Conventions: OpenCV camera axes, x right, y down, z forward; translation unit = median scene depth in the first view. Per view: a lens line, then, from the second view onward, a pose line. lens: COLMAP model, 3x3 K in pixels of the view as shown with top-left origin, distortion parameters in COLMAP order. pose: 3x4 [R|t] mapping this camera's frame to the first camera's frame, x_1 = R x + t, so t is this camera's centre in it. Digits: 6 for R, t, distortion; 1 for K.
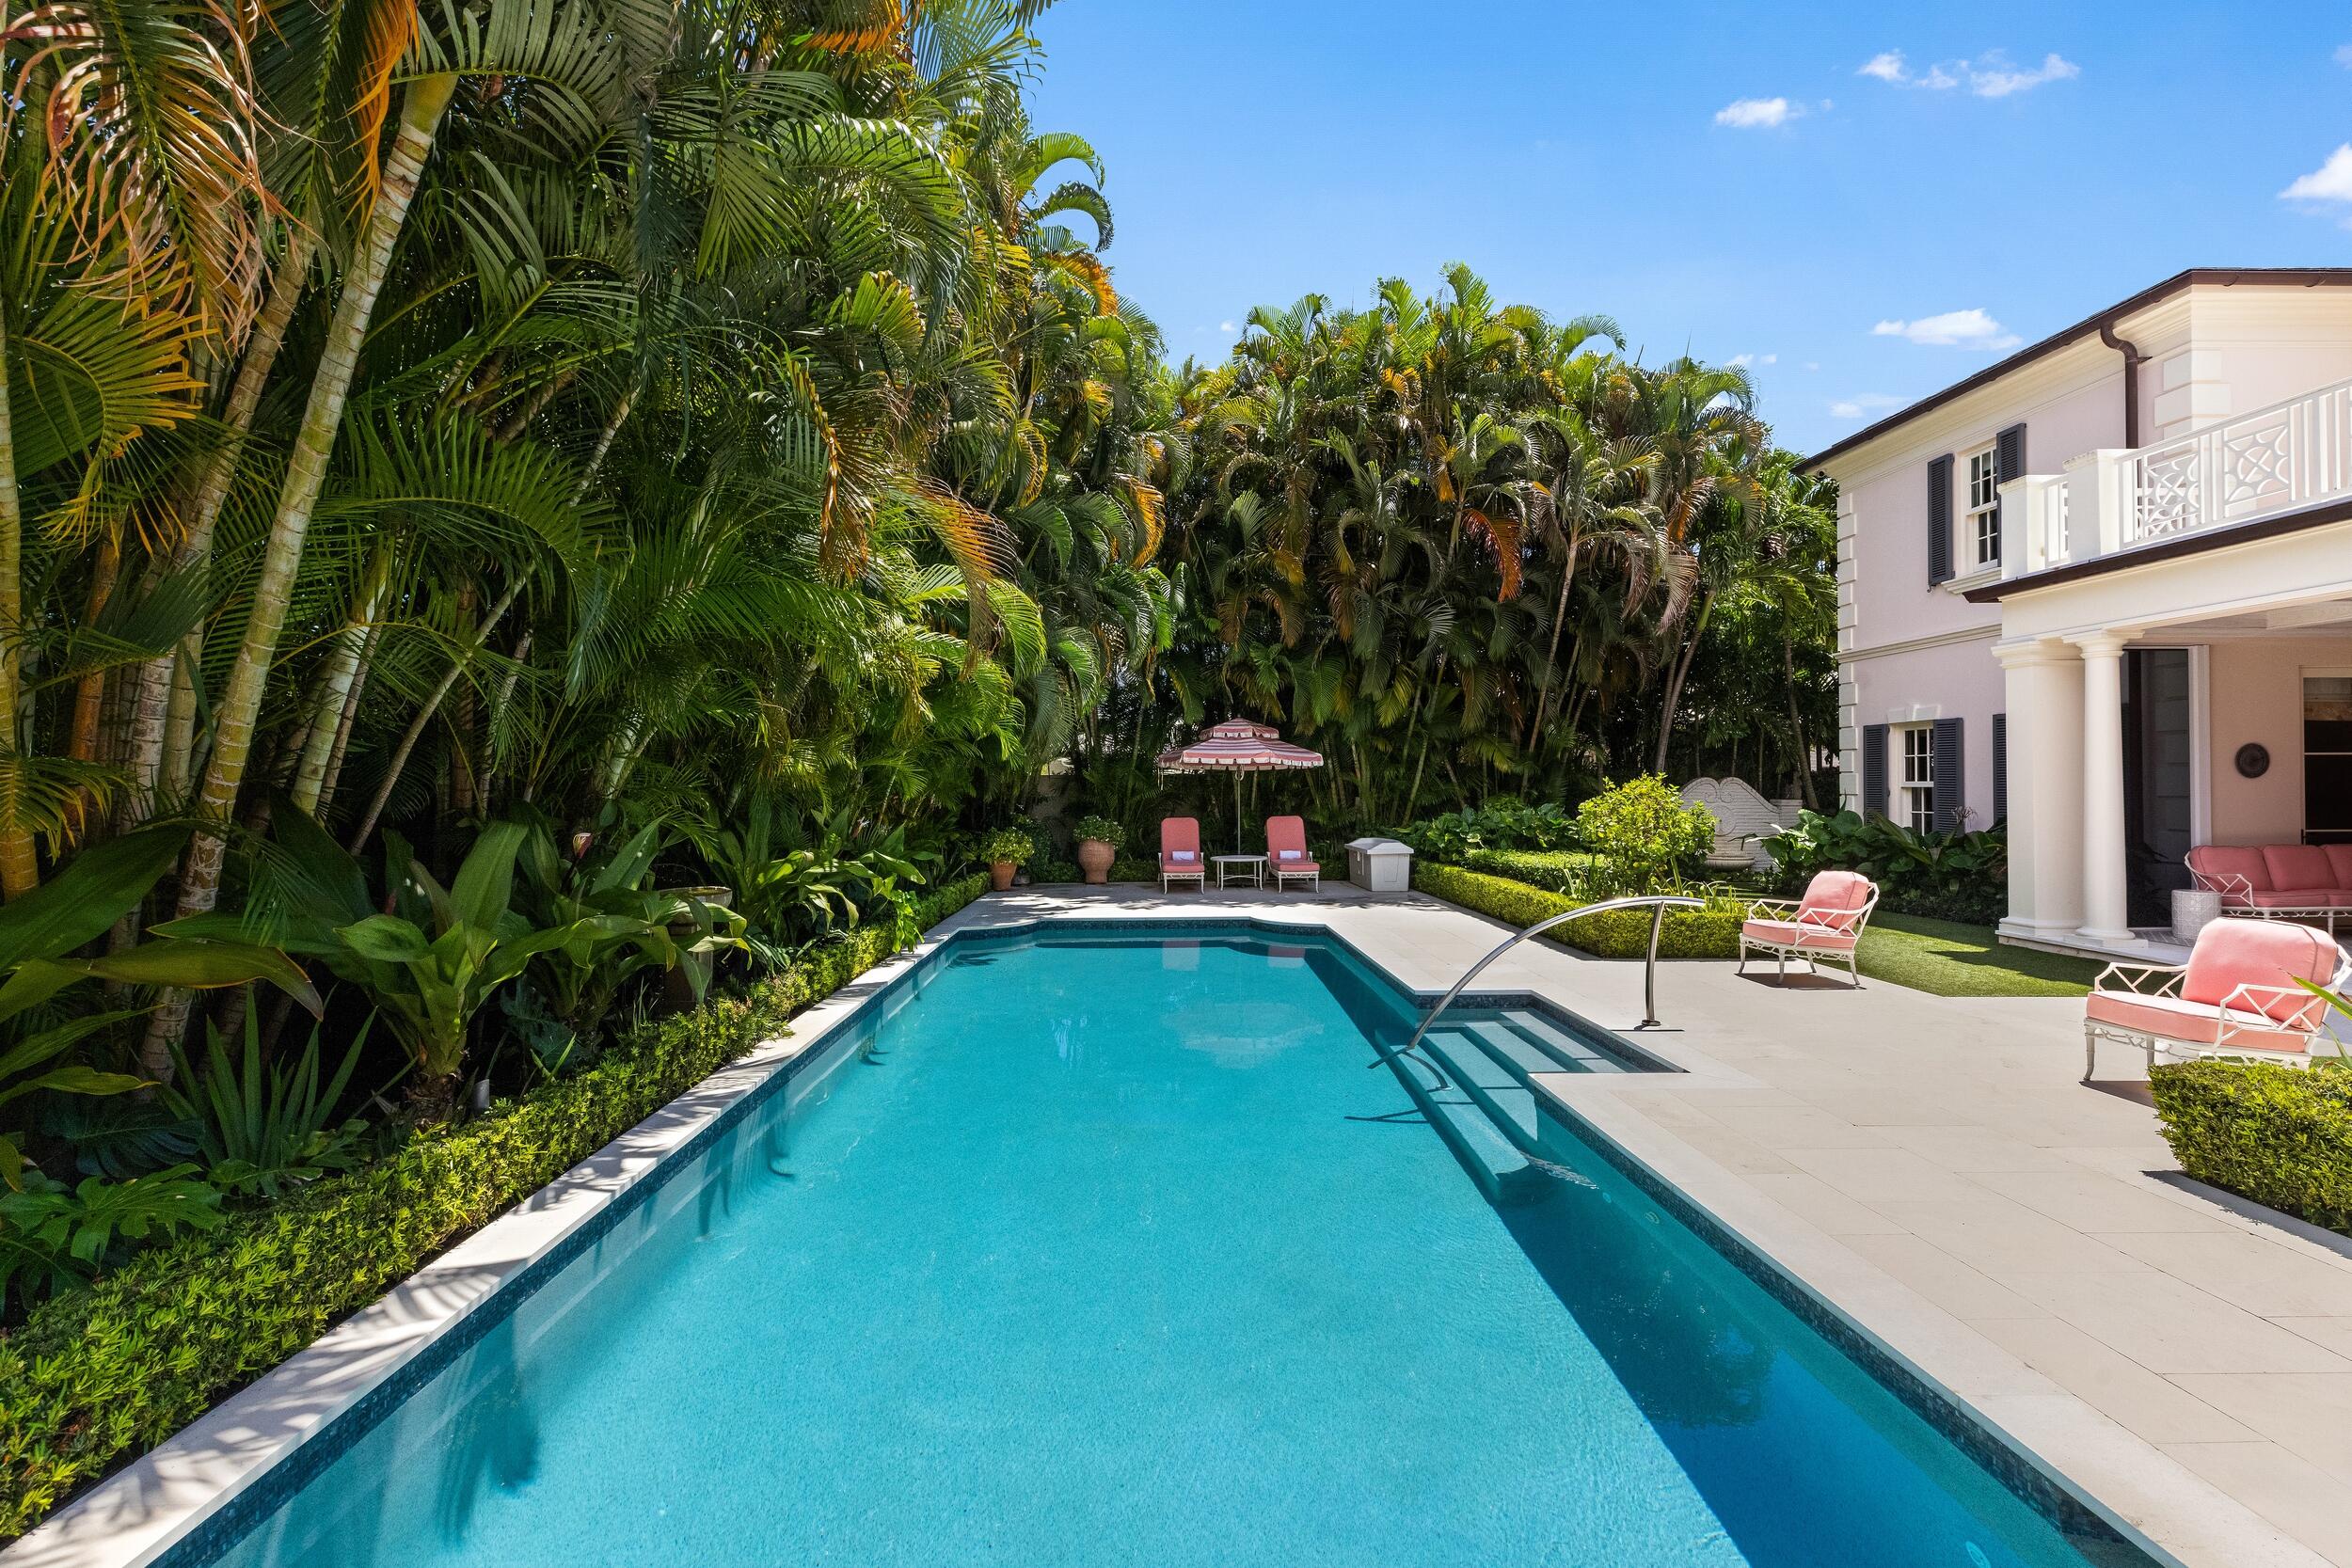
lens RADIAL K [[1063.9, 0, 1188.4], [0, 1063.9, 772.4], [0, 0, 1]] dist [0.000392, -0.000241]
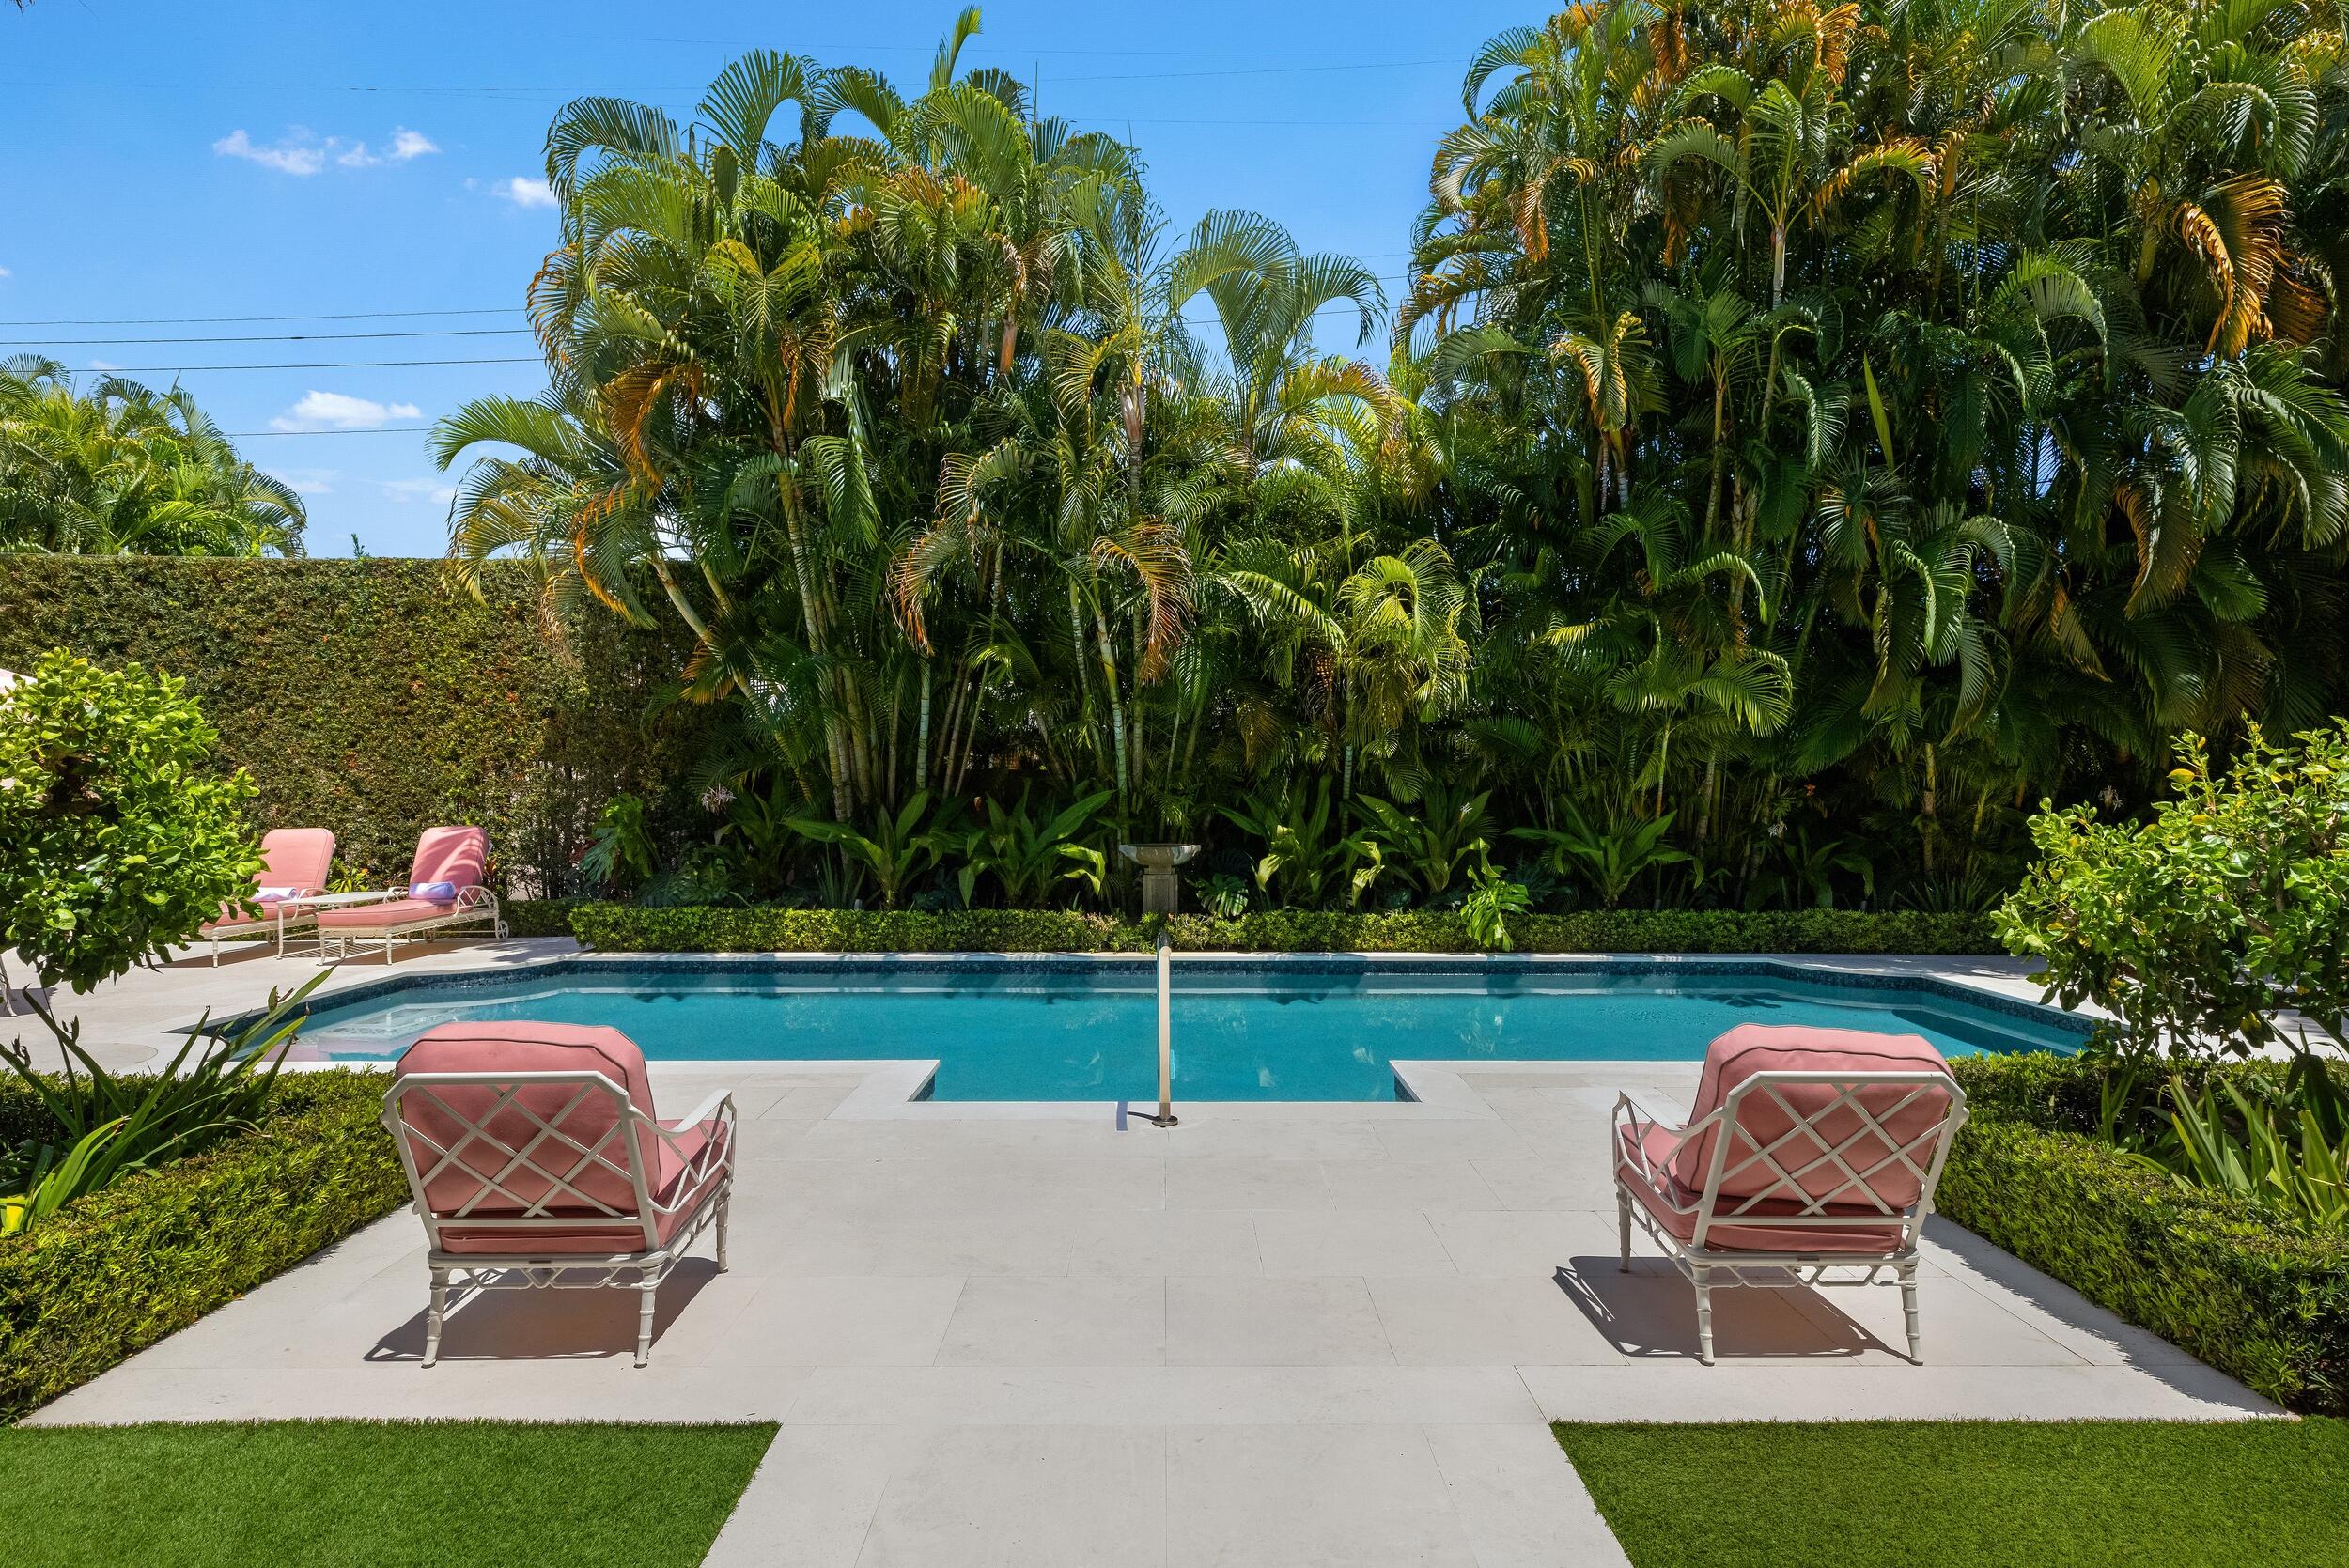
lens RADIAL K [[1293.9, 0, 1174.5], [0, 1293.9, 784.0], [0, 0, 1]] dist [-0.000885, -0.000572]
pose [[-0.023659, 0.009756, -0.999672, 0.522200], [0.011216, 0.999892, 0.009492, 0.004706], [0.999657, -0.010988, -0.023766, 0.431122]]
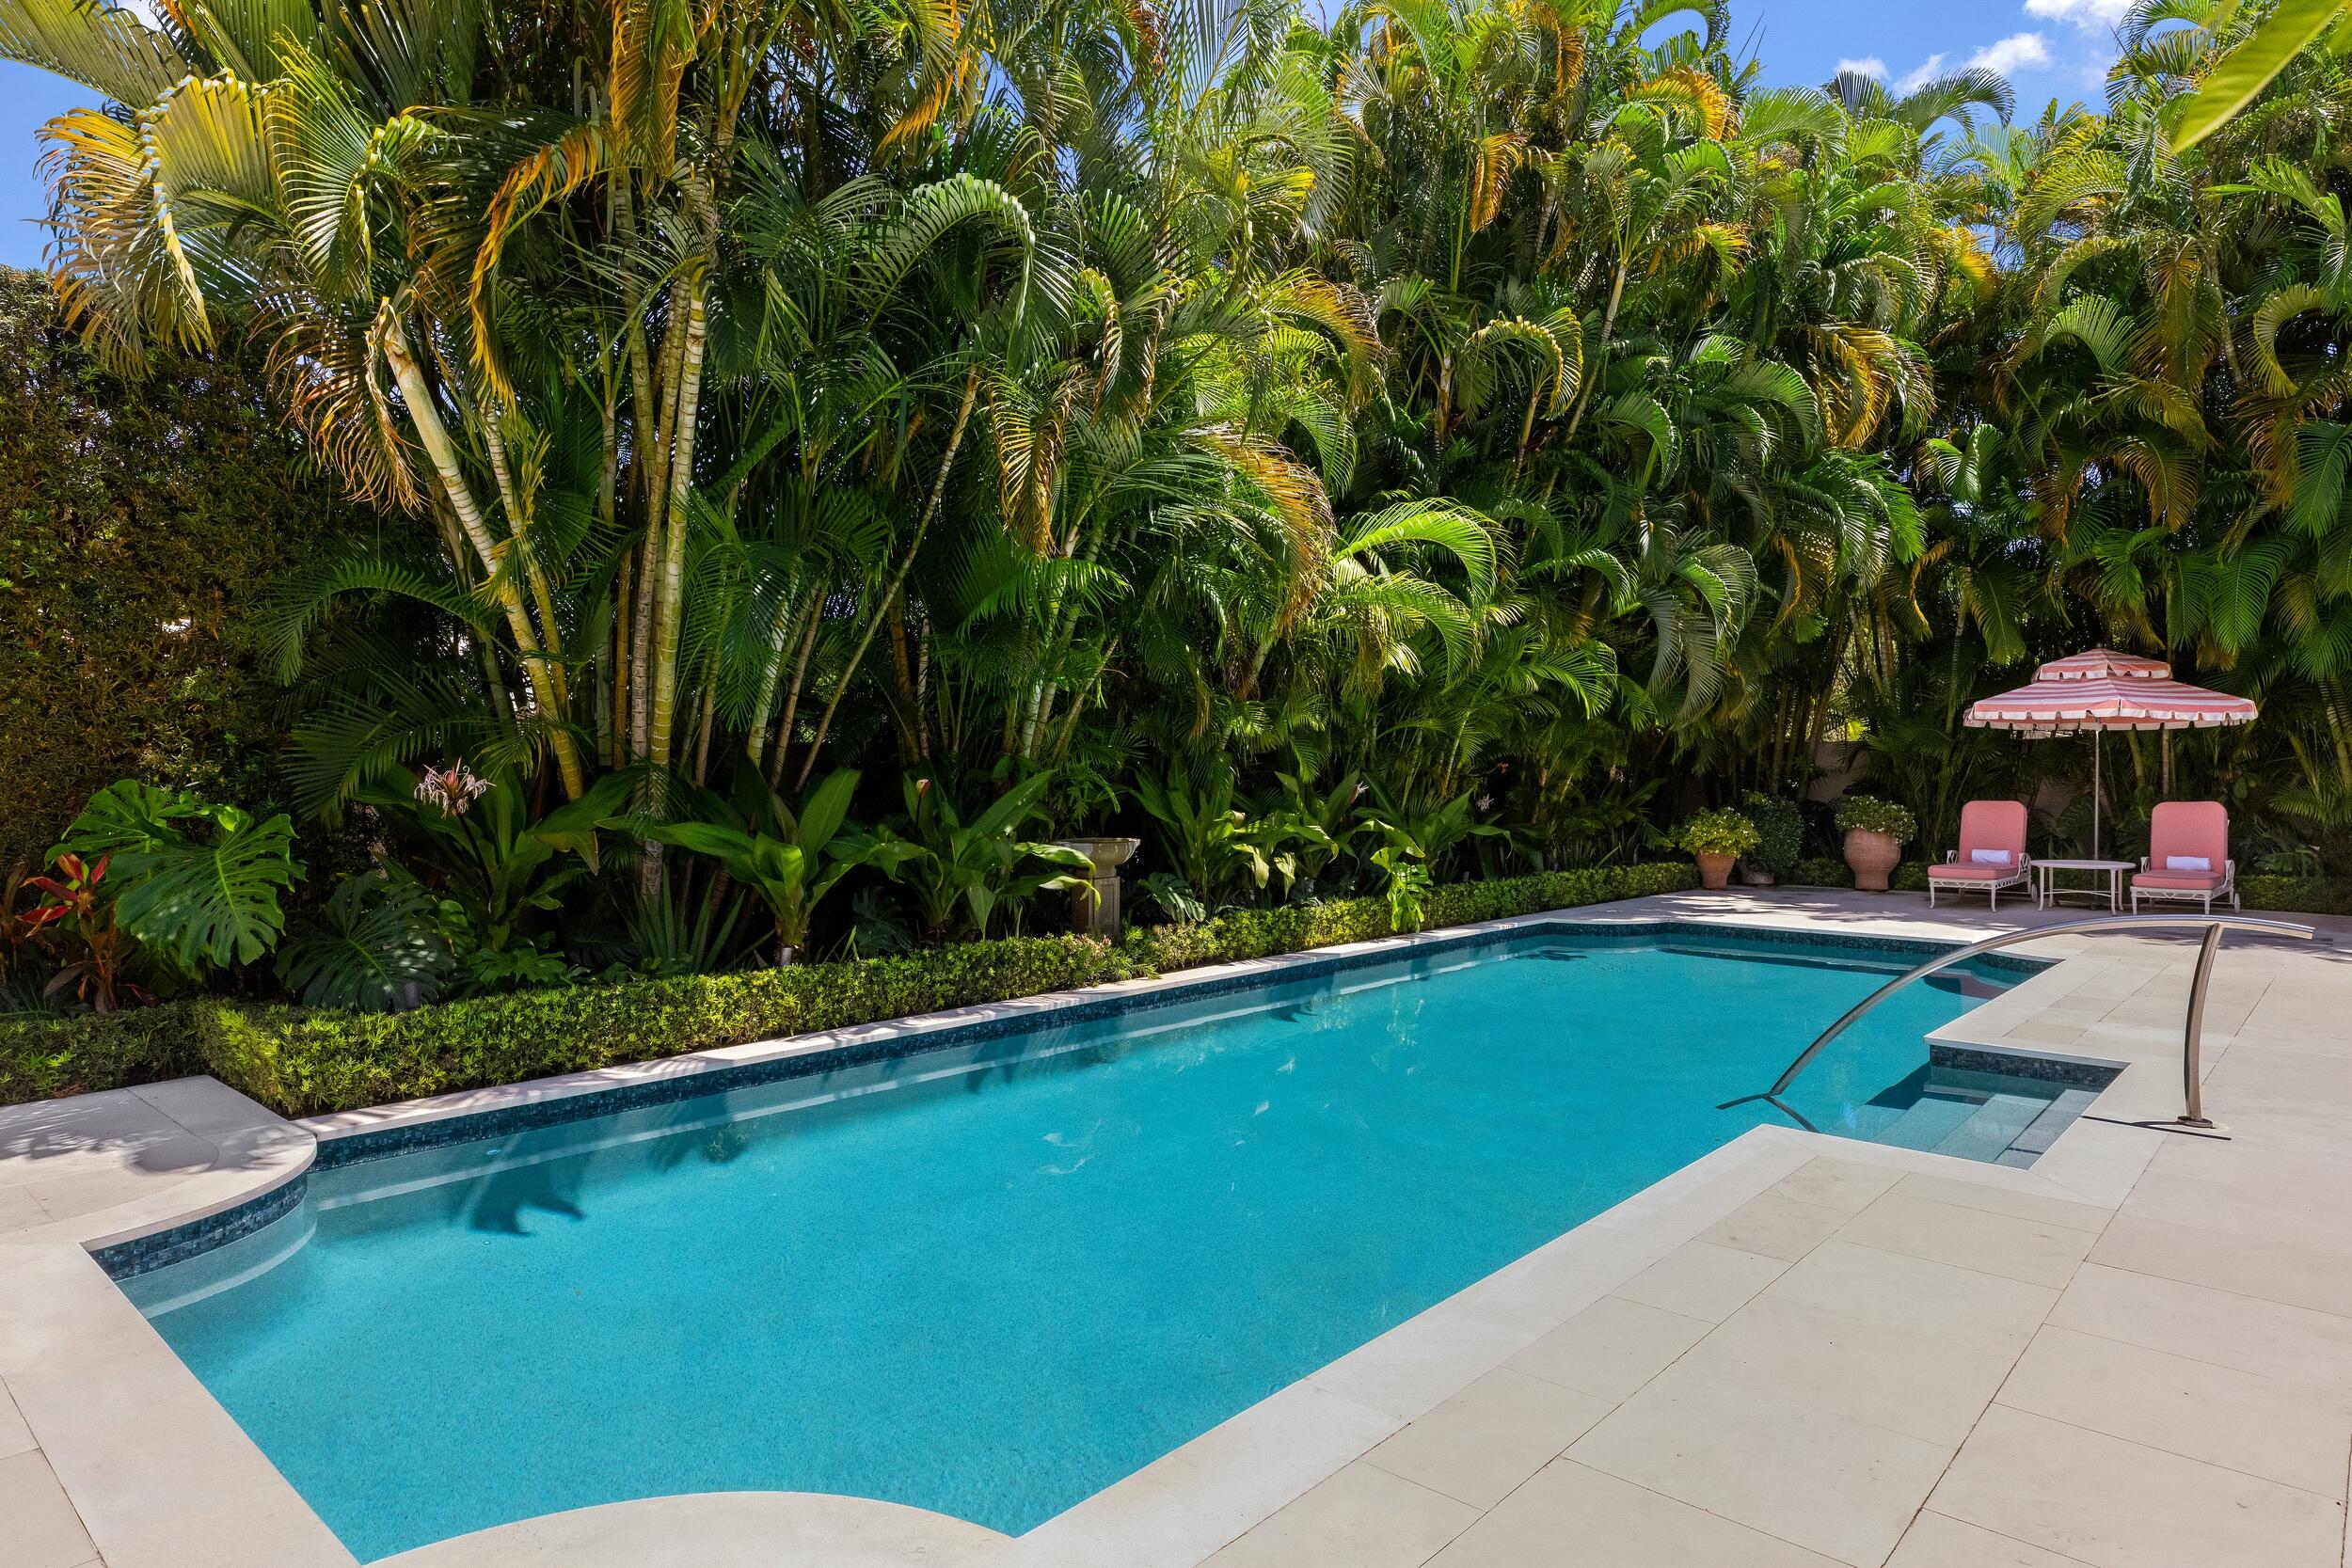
lens RADIAL K [[1367.3, 0, 1203.9], [0, 1367.3, 778.6], [0, 0, 1]] dist [0.006818, 0.000917]
pose [[0.724506, 0.008106, -0.689220, 0.241270], [0.007277, 0.999785, 0.019408, 0.008188], [0.689230, -0.019076, 0.724292, 0.017783]]
